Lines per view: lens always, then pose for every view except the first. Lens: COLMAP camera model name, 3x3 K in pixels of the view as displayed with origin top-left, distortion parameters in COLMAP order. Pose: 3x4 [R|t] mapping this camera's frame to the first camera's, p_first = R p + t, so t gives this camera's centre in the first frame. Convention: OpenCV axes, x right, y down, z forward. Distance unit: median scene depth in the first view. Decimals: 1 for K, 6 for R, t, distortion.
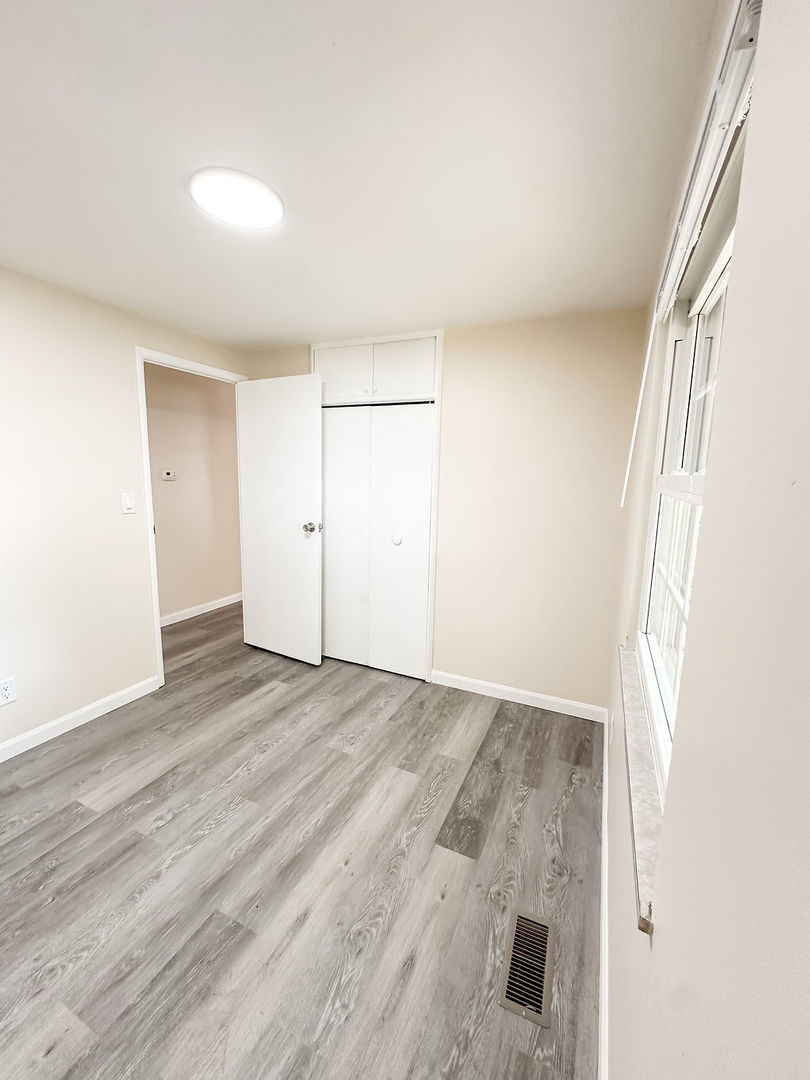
lens RADIAL K [[432.3, 0, 405.0], [0, 432.3, 540.0], [0, 0, 1]] dist [-0.003698, 0.000696]
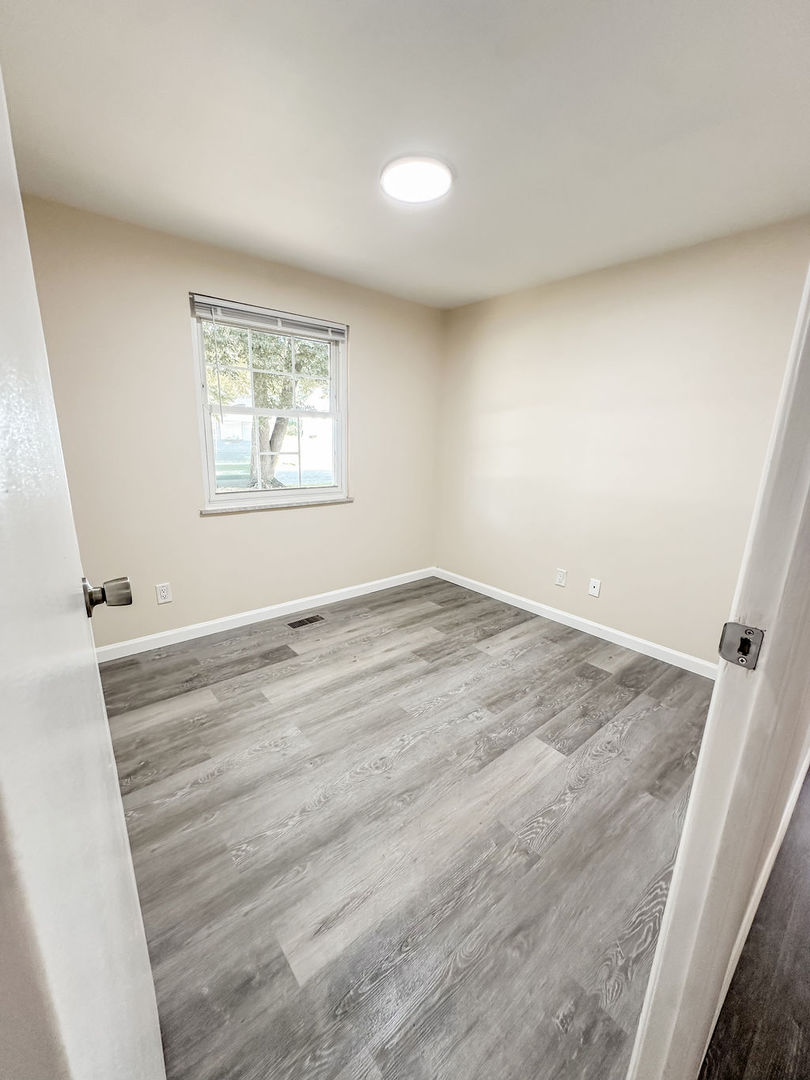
lens RADIAL K [[432.3, 0, 405.0], [0, 432.3, 540.0], [0, 0, 1]] dist [-0.003698, 0.000696]
pose [[-0.908296, -0.147151, 0.391593, -0.736250], [0.014730, 0.924260, 0.381480, -0.230699], [-0.418069, 0.352265, -0.837334, 1.793853]]
